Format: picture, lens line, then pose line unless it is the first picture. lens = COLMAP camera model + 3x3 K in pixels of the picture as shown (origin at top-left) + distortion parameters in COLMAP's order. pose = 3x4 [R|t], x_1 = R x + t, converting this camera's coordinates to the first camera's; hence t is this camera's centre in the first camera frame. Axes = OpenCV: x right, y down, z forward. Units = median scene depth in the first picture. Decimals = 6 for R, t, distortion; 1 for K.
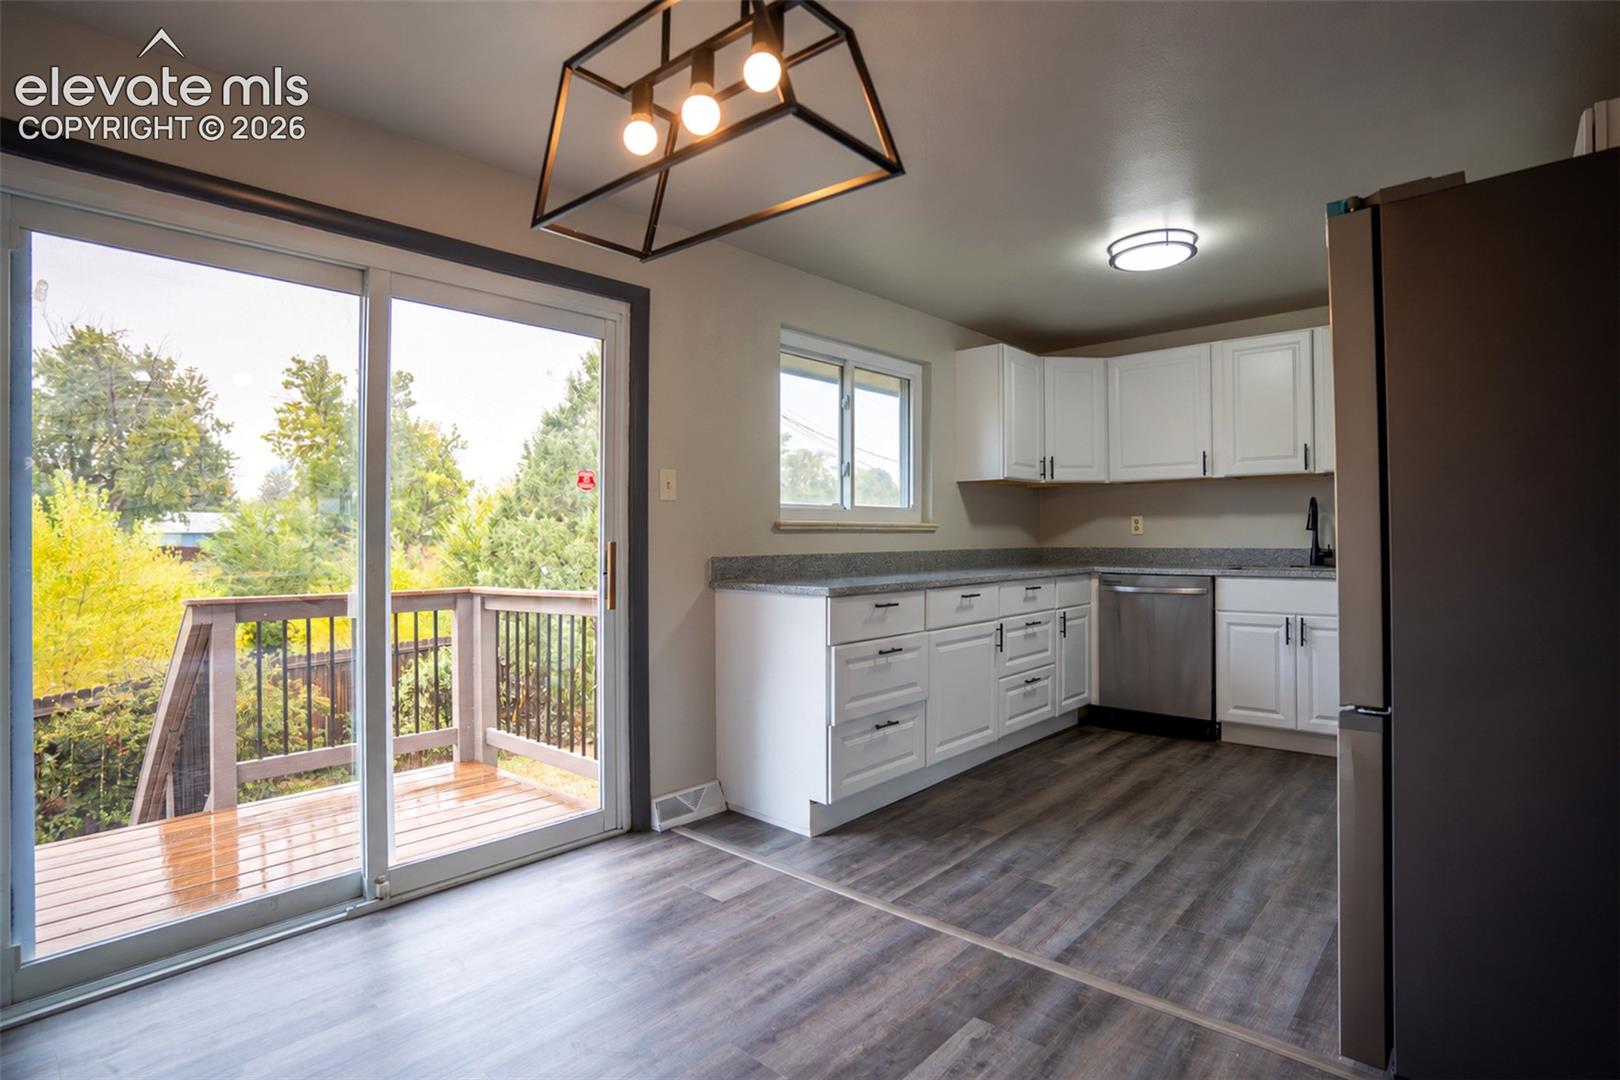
lens RADIAL K [[799.9, 0, 807.8], [0, 799.9, 533.7], [0, 0, 1]] dist [-0.086030, 0.039667]
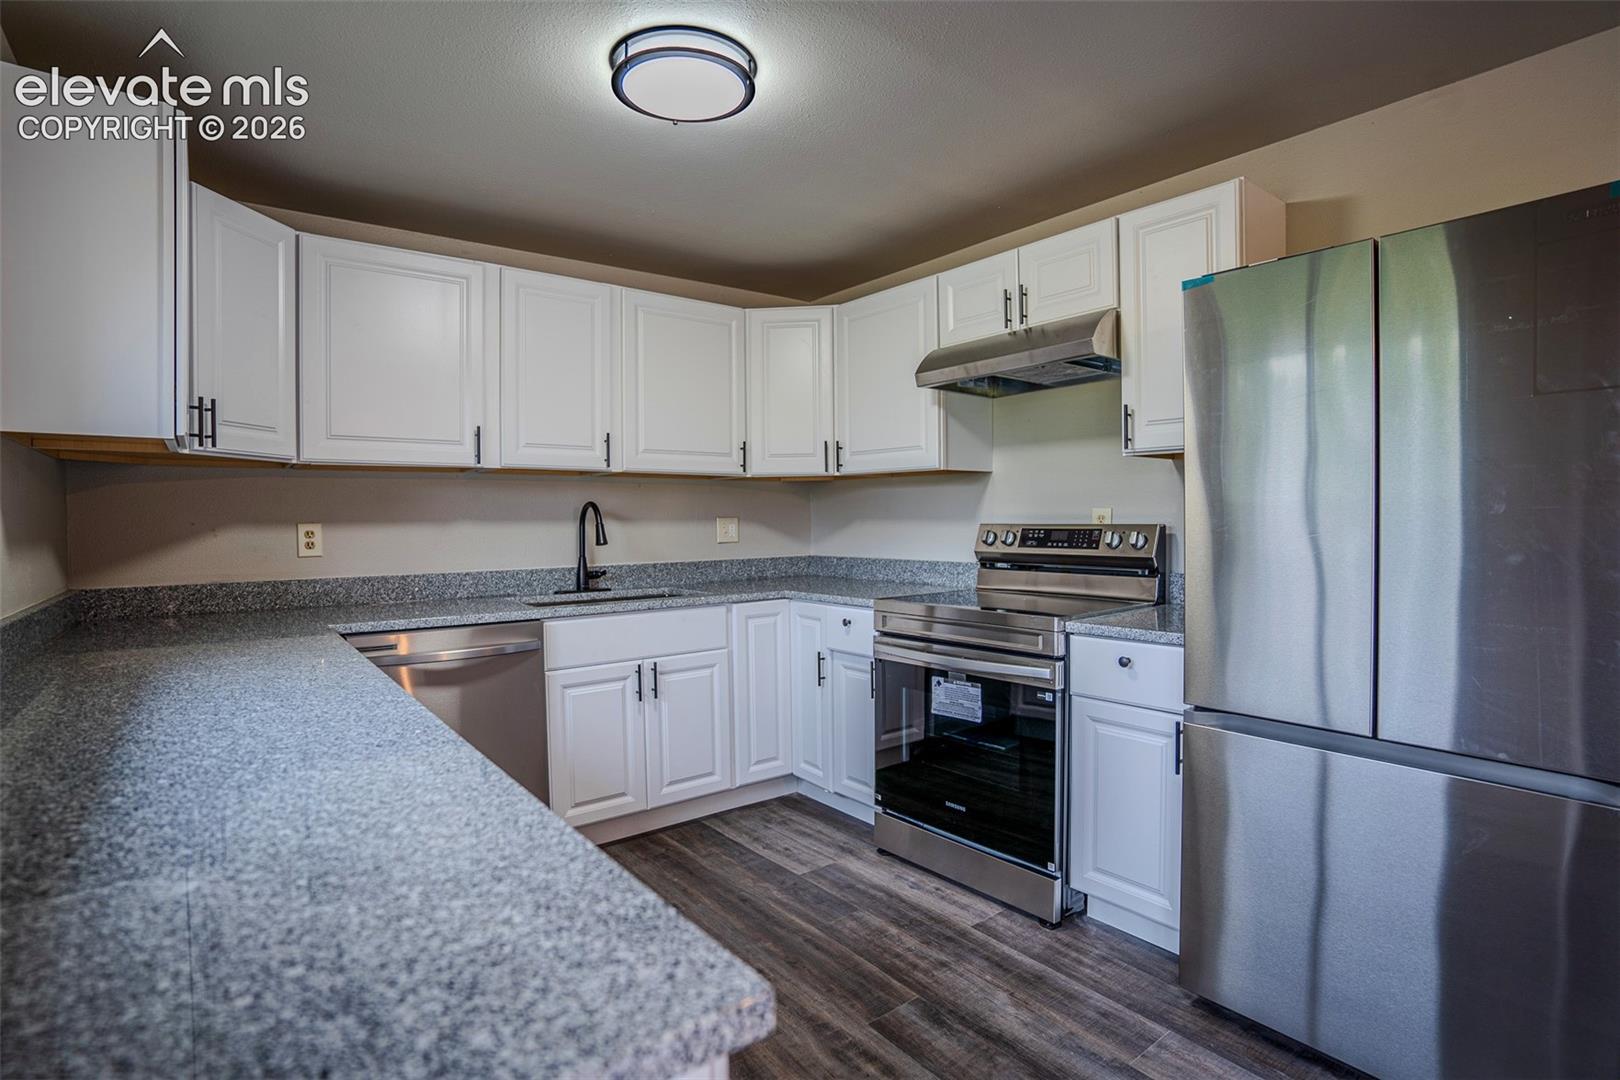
lens RADIAL K [[799.9, 0, 807.8], [0, 799.9, 533.7], [0, 0, 1]] dist [-0.086030, 0.039667]
pose [[0.166831, -0.013532, 0.985893, -0.100507], [0.006500, 0.999899, 0.012624, -0.025147], [-0.985964, 0.004302, 0.166902, 0.682838]]
